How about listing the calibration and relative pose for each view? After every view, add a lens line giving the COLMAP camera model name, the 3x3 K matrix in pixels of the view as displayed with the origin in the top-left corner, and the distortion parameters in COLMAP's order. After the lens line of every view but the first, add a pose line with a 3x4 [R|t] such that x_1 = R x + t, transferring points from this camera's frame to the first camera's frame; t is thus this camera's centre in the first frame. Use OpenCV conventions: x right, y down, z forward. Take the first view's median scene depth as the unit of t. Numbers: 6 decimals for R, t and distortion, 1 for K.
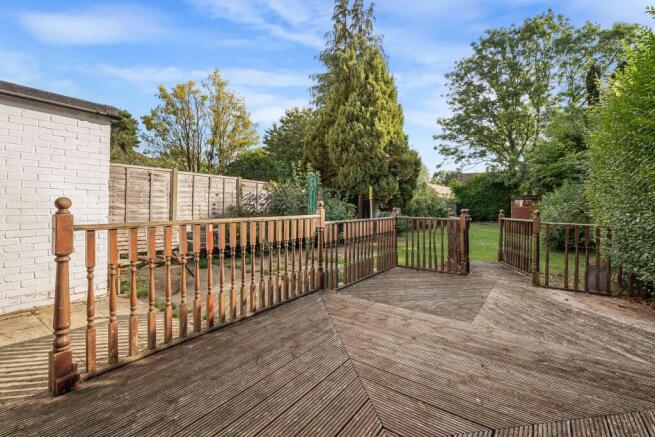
lens RADIAL K [[313.5, 0, 325.4], [0, 313.5, 209.9], [0, 0, 1]] dist [0.023361, 0.000174]
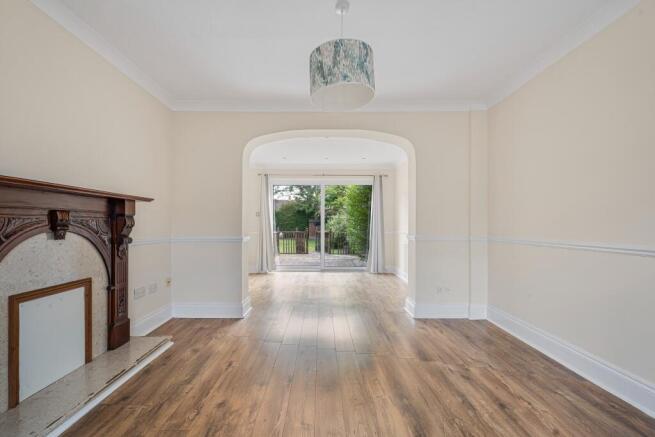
lens RADIAL K [[289.8, 0, 328.1], [0, 289.8, 225.3], [0, 0, 1]] dist [0.000596, 0.000158]
pose [[0.819503, -0.004889, 0.573055, -0.105423], [0.015757, 0.999778, -0.014004, 0.002028], [-0.572859, 0.020506, 0.819397, -0.142363]]
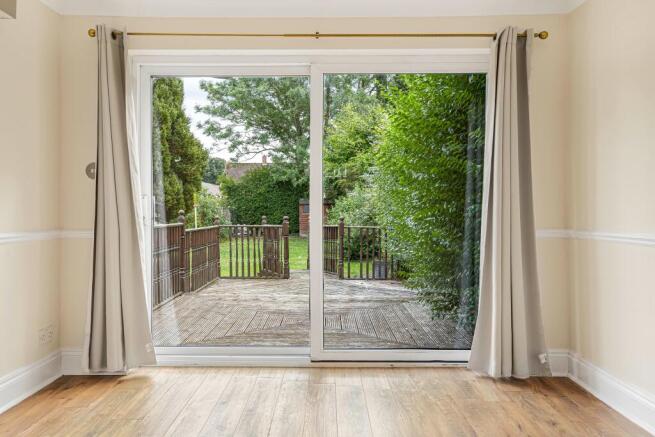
lens RADIAL K [[528.7, 0, 325.9], [0, 528.7, 220.3], [0, 0, 1]] dist [0.078007, 0.002337]
pose [[0.830843, -0.018063, 0.556214, -0.056085], [0.018687, 0.999815, 0.004556, 0.000677], [-0.556194, 0.006609, 0.831026, -0.071526]]
